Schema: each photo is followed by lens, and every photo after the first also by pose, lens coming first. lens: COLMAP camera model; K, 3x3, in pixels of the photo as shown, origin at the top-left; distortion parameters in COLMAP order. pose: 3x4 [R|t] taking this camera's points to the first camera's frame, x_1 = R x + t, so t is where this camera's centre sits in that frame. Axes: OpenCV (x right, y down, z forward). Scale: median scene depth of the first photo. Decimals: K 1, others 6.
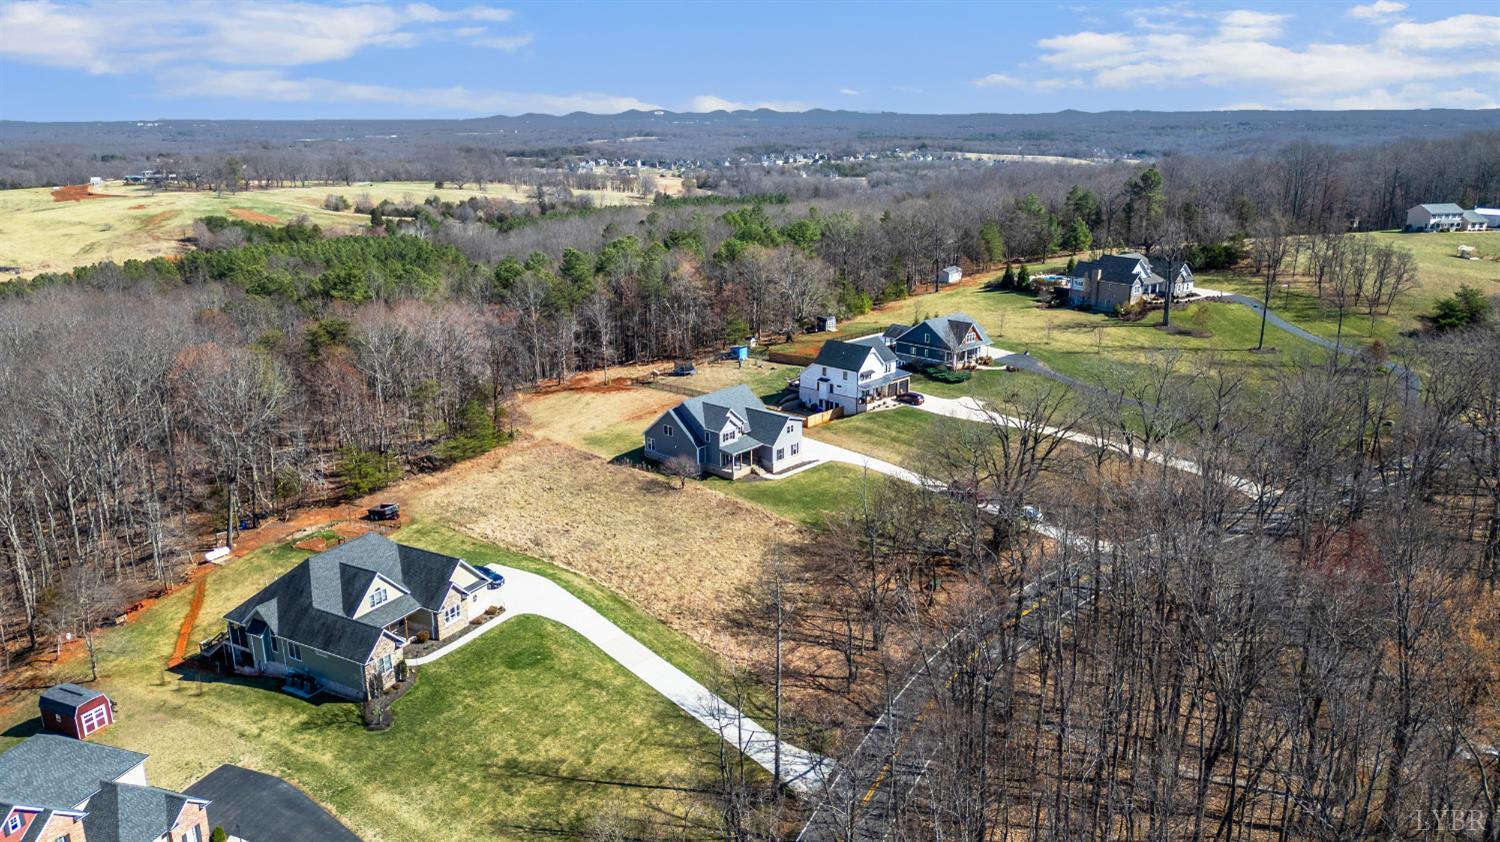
lens RADIAL K [[1079.3, 0, 750.5], [0, 1079.3, 420.8], [0, 0, 1]] dist [0.037755, -0.013688]
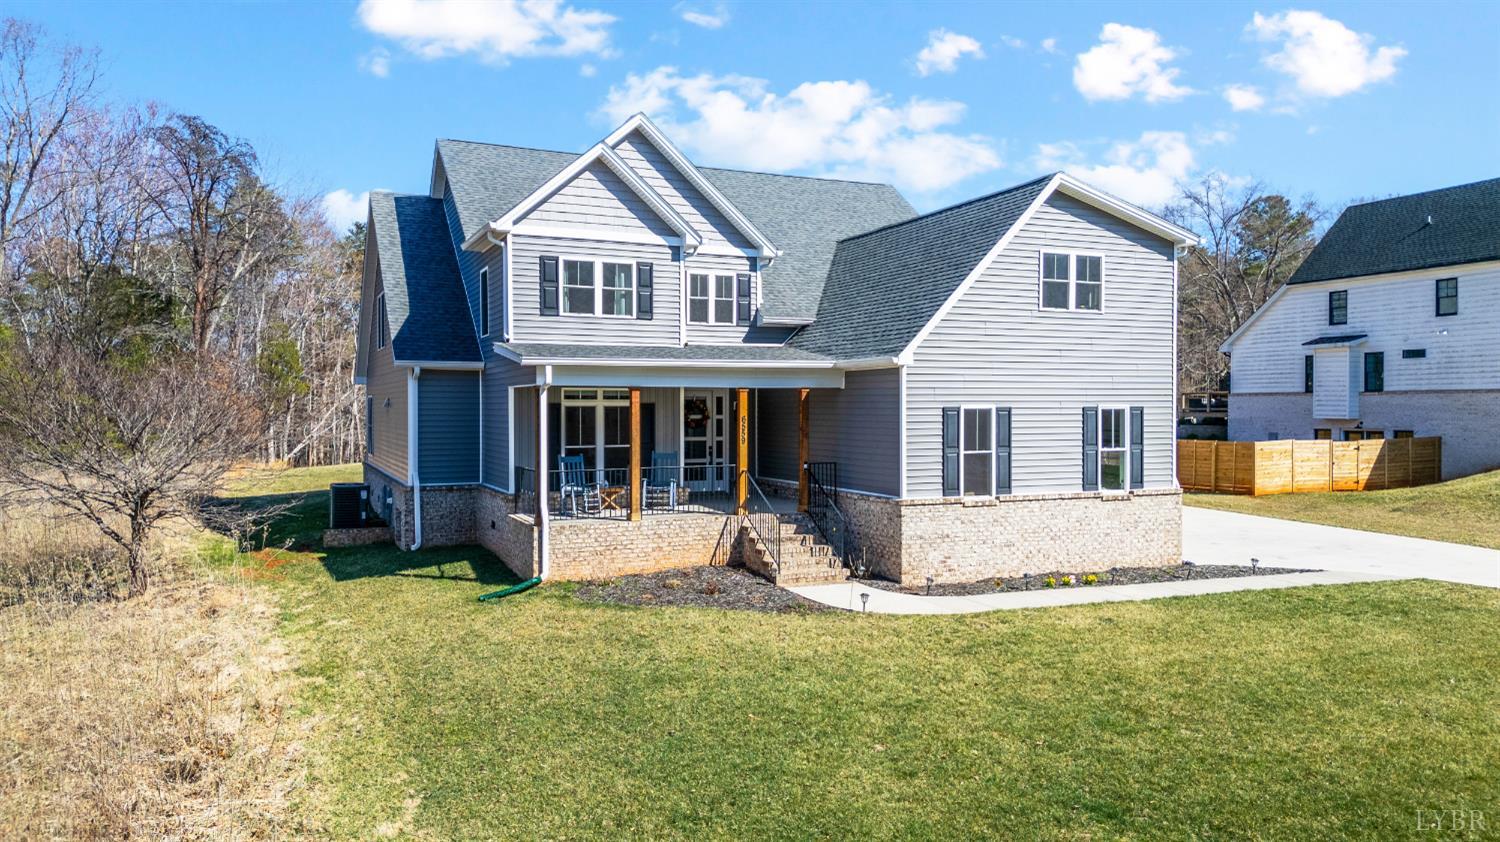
lens RADIAL K [[1079.3, 0, 750.8], [0, 1079.3, 424.8], [0, 0, 1]] dist [0.037755, -0.013688]
pose [[0.916424, 0.011259, -0.400051, 0.054677], [-0.123622, 0.958684, -0.256208, 0.064488], [0.380638, 0.284250, 0.879953, 0.874413]]
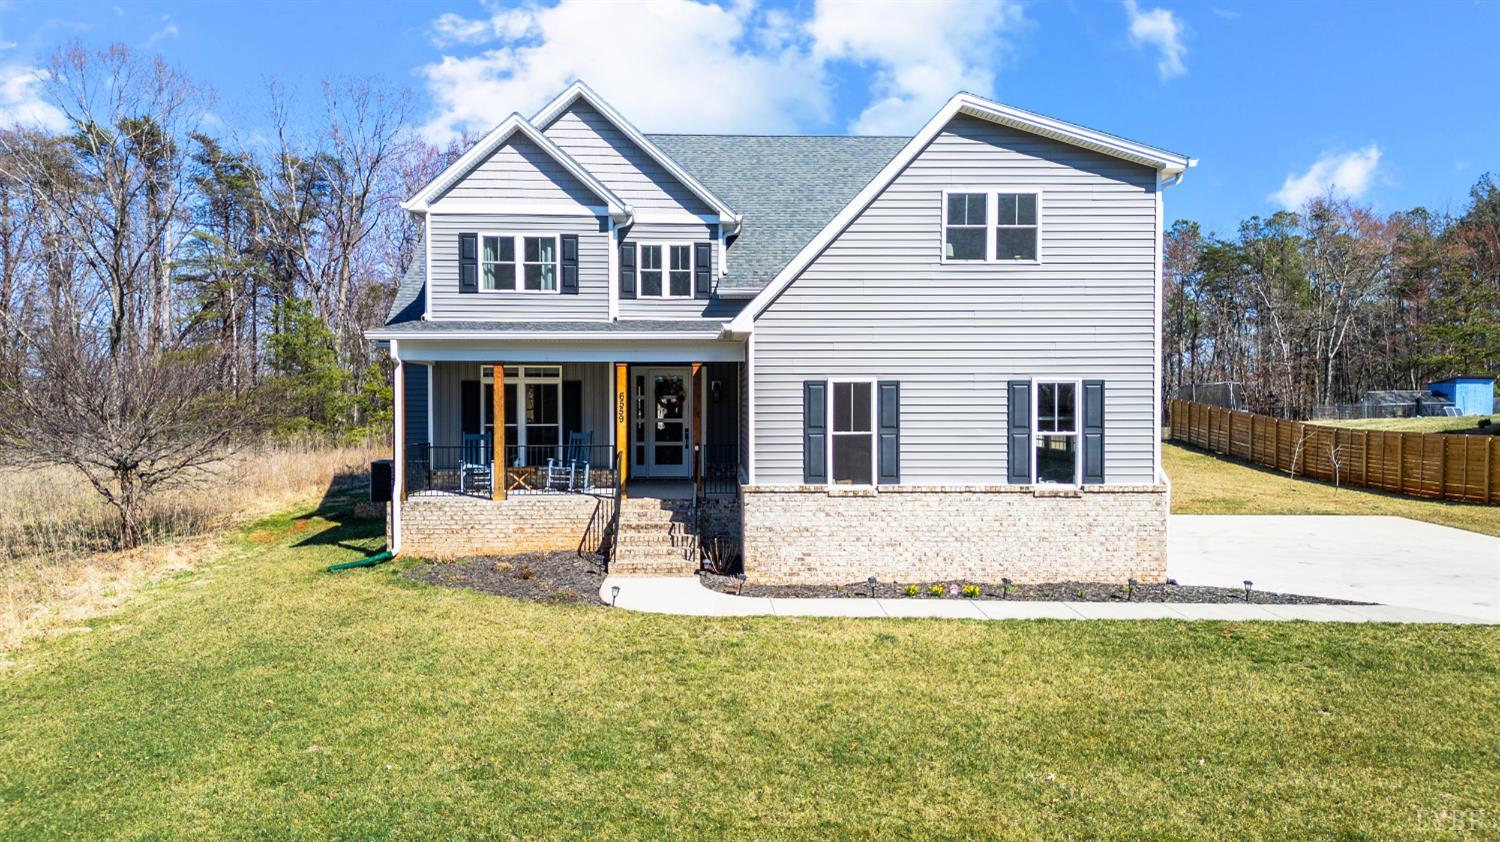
lens RADIAL K [[1079.3, 0, 753.8], [0, 1079.3, 425.8], [0, 0, 1]] dist [0.037755, -0.013688]
pose [[0.693456, 0.018958, -0.720250, 0.099886], [-0.219116, 0.957854, -0.185752, 0.052960], [0.686373, 0.286629, 0.668383, 0.919080]]
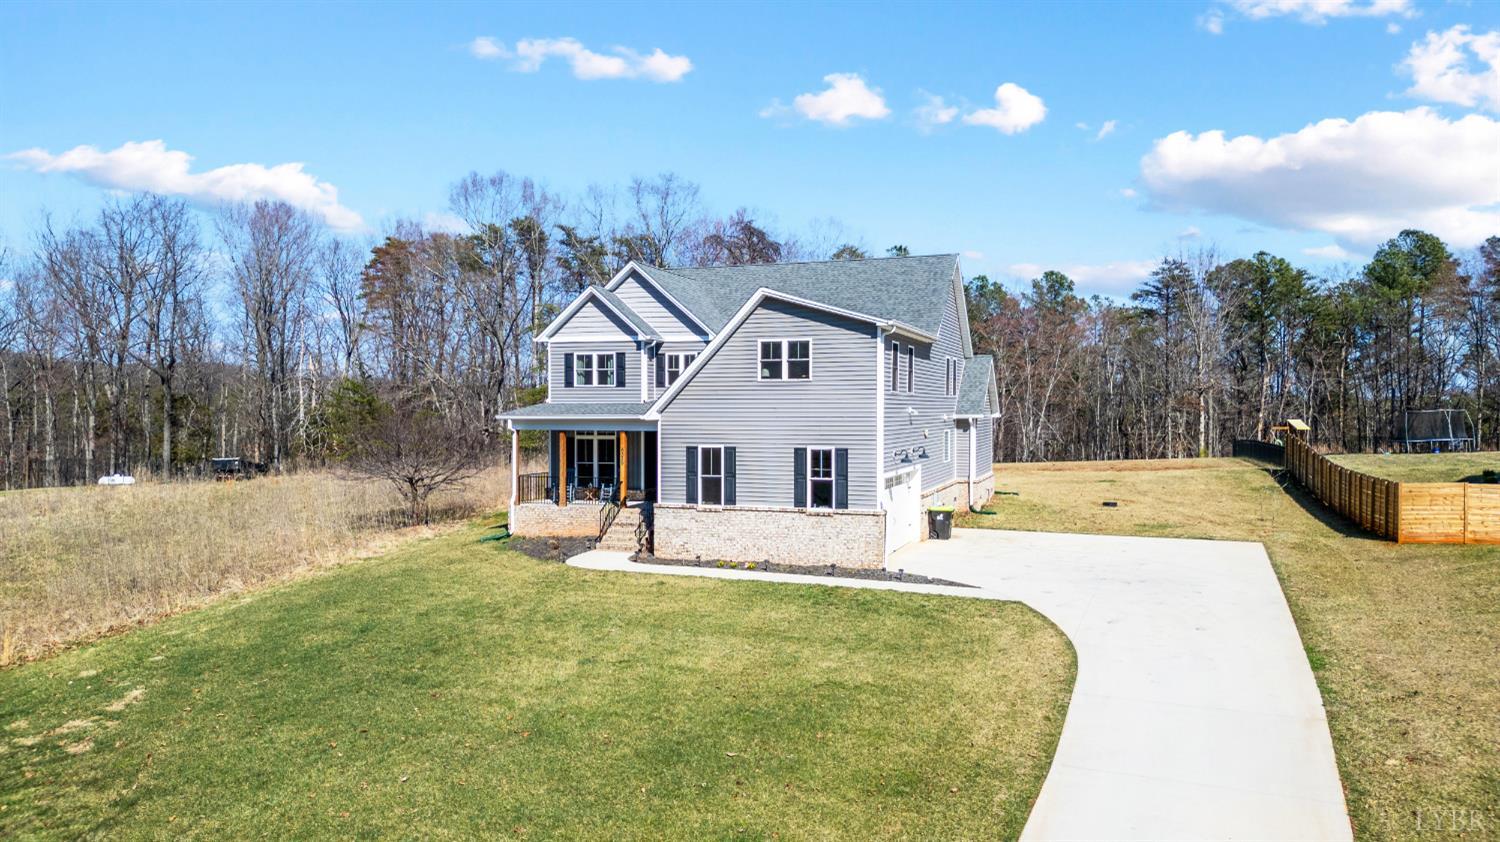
lens RADIAL K [[1079.3, 0, 752.4], [0, 1079.3, 412.6], [0, 0, 1]] dist [0.037755, -0.013688]
pose [[0.378943, 0.012227, -0.925339, 0.212422], [-0.277150, 0.955517, -0.100872, 0.037814], [0.882944, 0.294683, 0.365475, 0.930843]]
